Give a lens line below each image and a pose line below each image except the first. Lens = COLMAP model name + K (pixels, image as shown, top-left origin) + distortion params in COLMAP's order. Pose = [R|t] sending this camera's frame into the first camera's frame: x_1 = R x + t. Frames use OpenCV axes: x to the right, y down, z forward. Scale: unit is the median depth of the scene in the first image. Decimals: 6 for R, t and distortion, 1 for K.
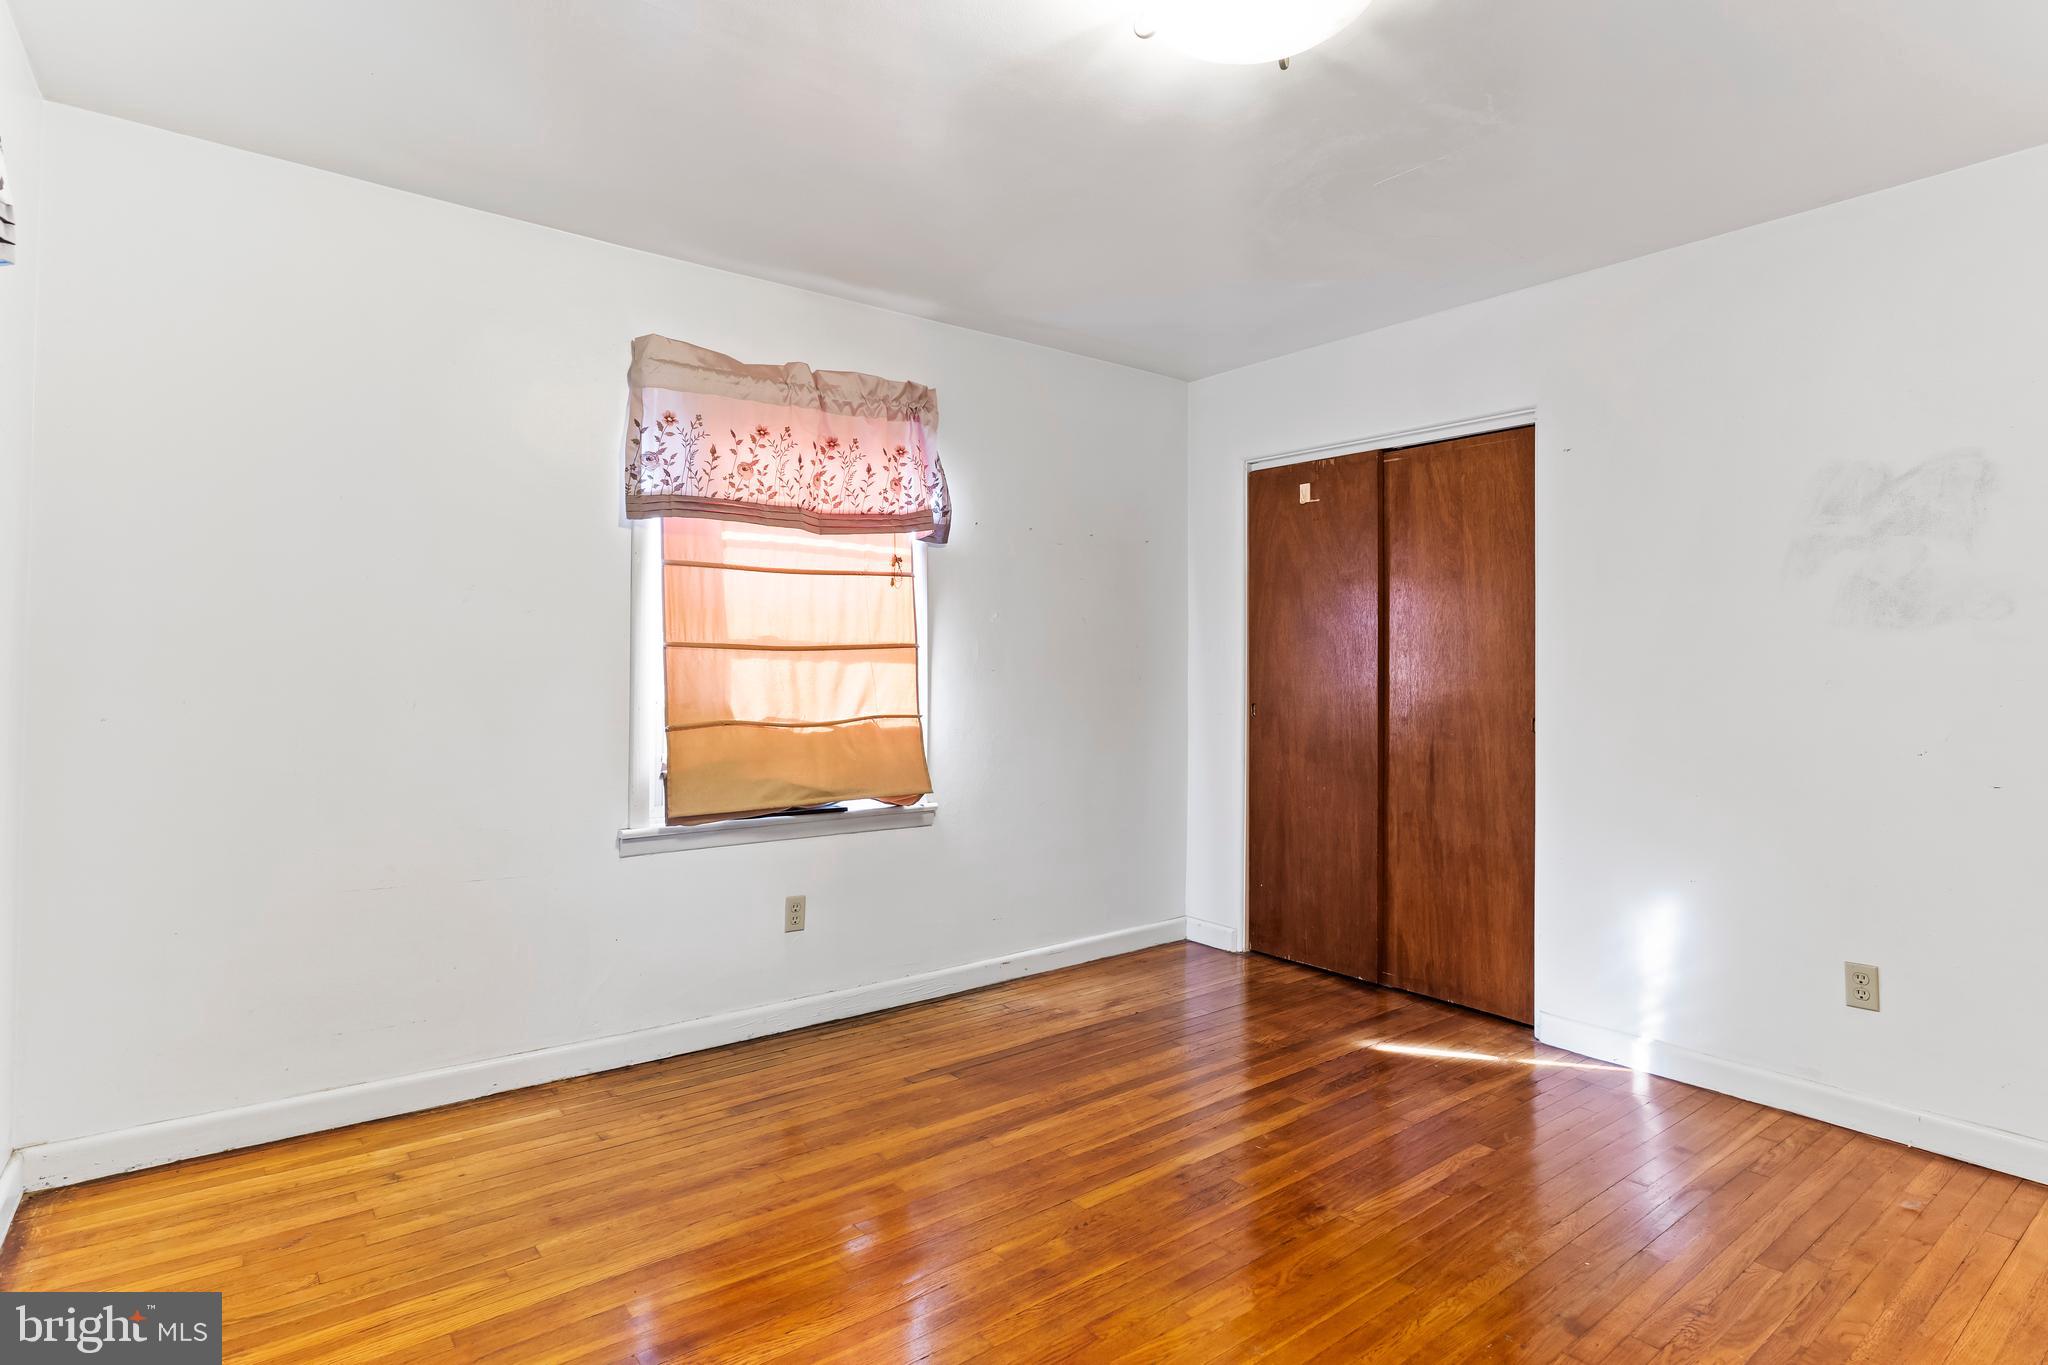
lens RADIAL K [[1050.4, 0, 1024.2], [0, 1050.4, 674.5], [0, 0, 1]] dist [-0.011991, 0.005144]
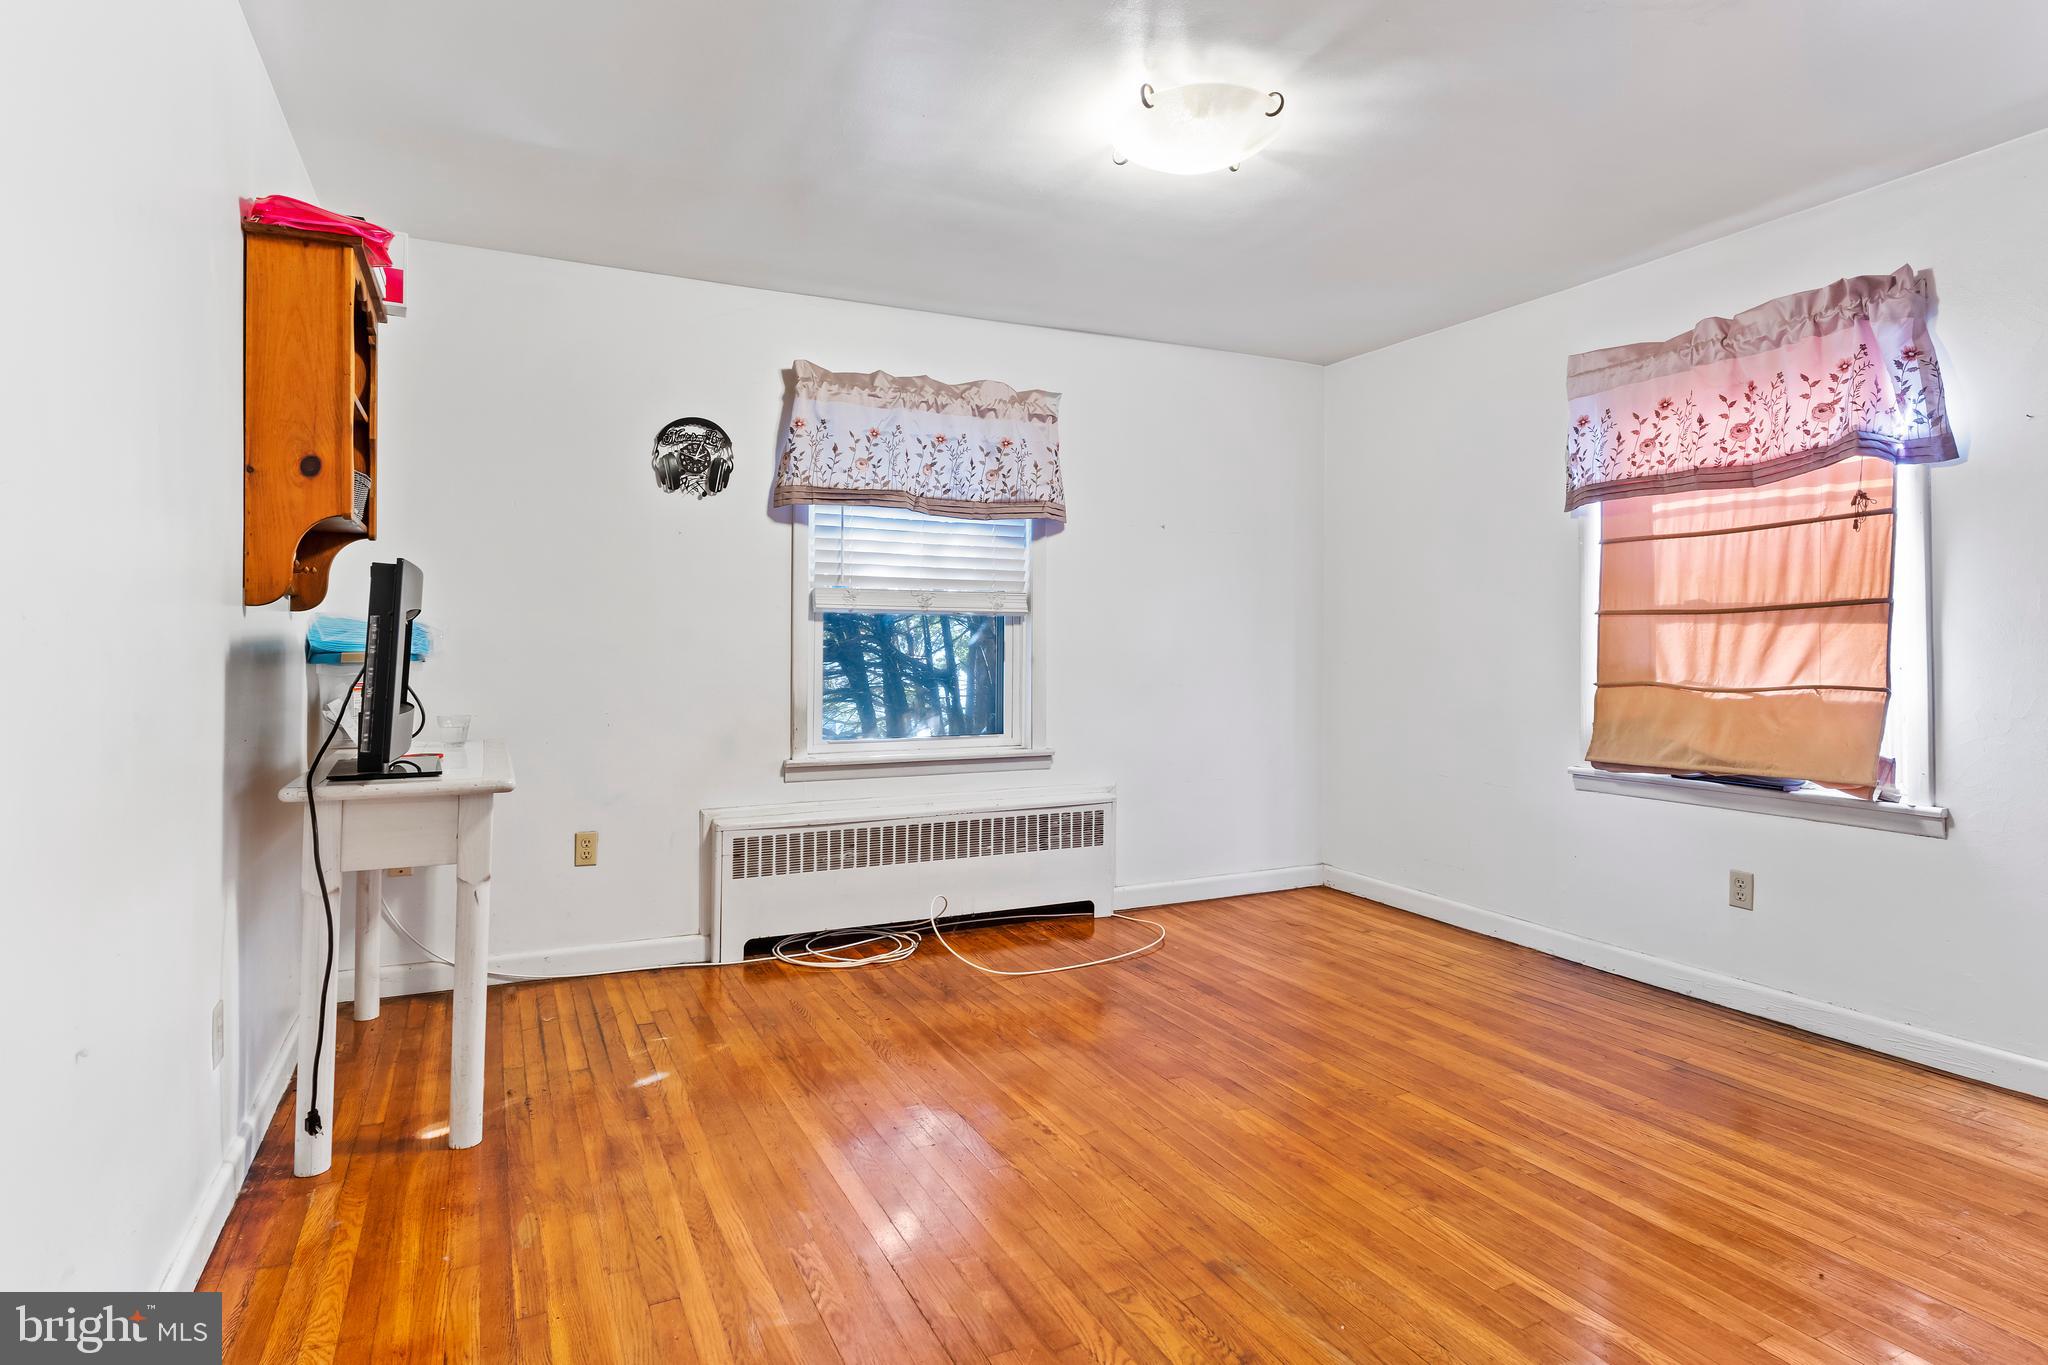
lens RADIAL K [[1050.4, 0, 1023.4], [0, 1050.4, 670.4], [0, 0, 1]] dist [-0.011991, 0.005144]
pose [[-0.192292, 0.017815, -0.981176, 0.882797], [-0.009736, 0.999751, 0.020060, 0.017318], [0.981290, 0.013410, -0.192070, 0.572338]]
